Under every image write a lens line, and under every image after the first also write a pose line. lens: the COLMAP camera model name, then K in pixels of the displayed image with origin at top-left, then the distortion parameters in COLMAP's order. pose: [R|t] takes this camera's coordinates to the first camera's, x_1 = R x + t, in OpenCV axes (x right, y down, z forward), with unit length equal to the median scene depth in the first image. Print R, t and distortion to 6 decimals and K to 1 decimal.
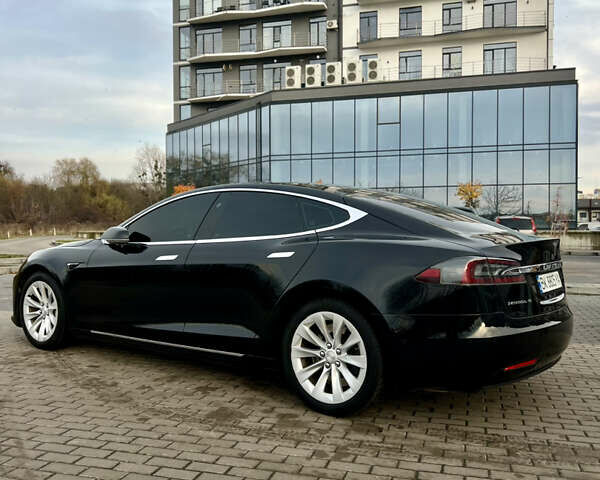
lens RADIAL K [[604.4, 0, 298.6], [0, 604.4, 238.7], [0, 0, 1]] dist [0.007426, 0.000000]
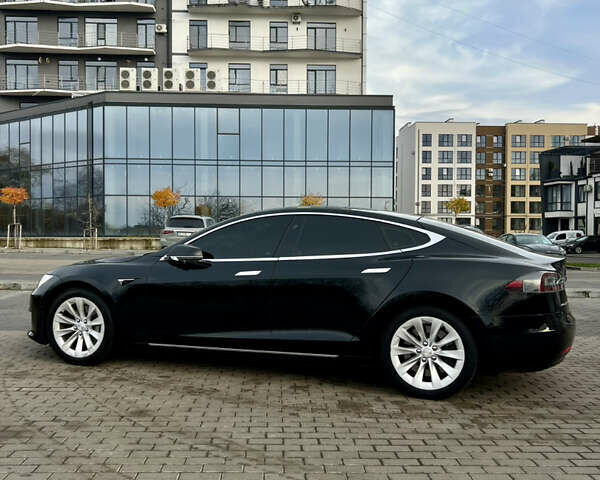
lens RADIAL K [[604.4, 0, 304.8], [0, 604.4, 239.2], [0, 0, 1]] dist [0.007426, 0.000000]
pose [[0.945517, 0.006797, 0.325501, -0.404033], [-0.003951, 0.999948, -0.009405, -0.017515], [-0.325548, 0.007607, 0.945495, -0.068489]]
